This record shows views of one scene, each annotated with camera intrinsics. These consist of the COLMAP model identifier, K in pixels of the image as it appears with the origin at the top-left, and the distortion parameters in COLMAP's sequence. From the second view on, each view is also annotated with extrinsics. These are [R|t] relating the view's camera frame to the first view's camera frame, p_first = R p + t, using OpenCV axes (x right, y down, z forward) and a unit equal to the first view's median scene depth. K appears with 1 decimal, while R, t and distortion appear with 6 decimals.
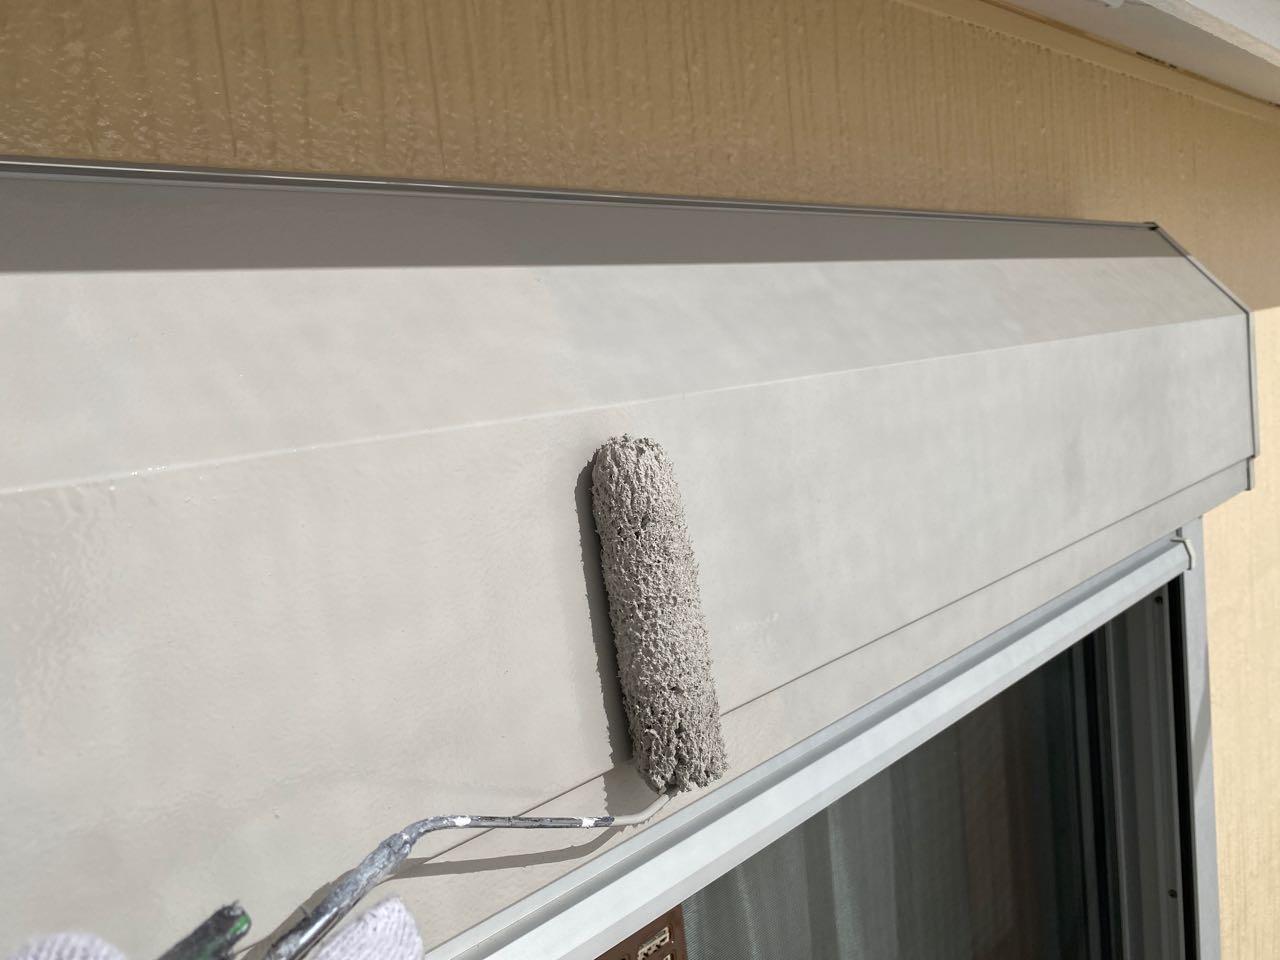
lens RADIAL K [[974.0, 0, 638.0], [0, 974.0, 479.6], [0, 0, 1]] dist [-0.003053, -0.001292]
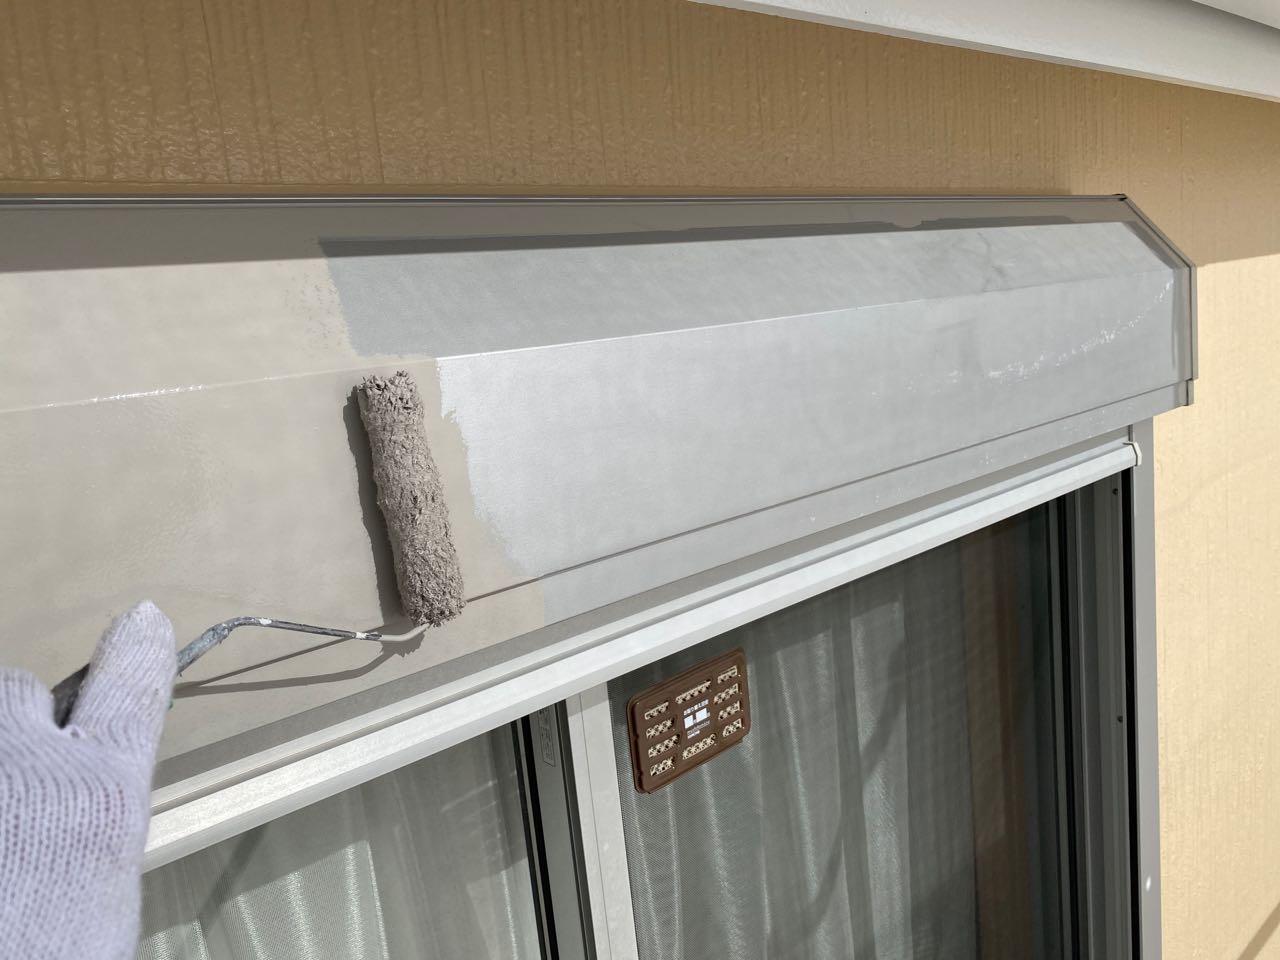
lens RADIAL K [[974.0, 0, 642.6], [0, 974.0, 479.5], [0, 0, 1]] dist [-0.003053, -0.001292]
pose [[0.998688, 0.015632, -0.048760, -0.041586], [-0.012758, 0.998193, 0.058713, 0.060055], [0.049590, -0.058014, 0.997083, -0.473194]]
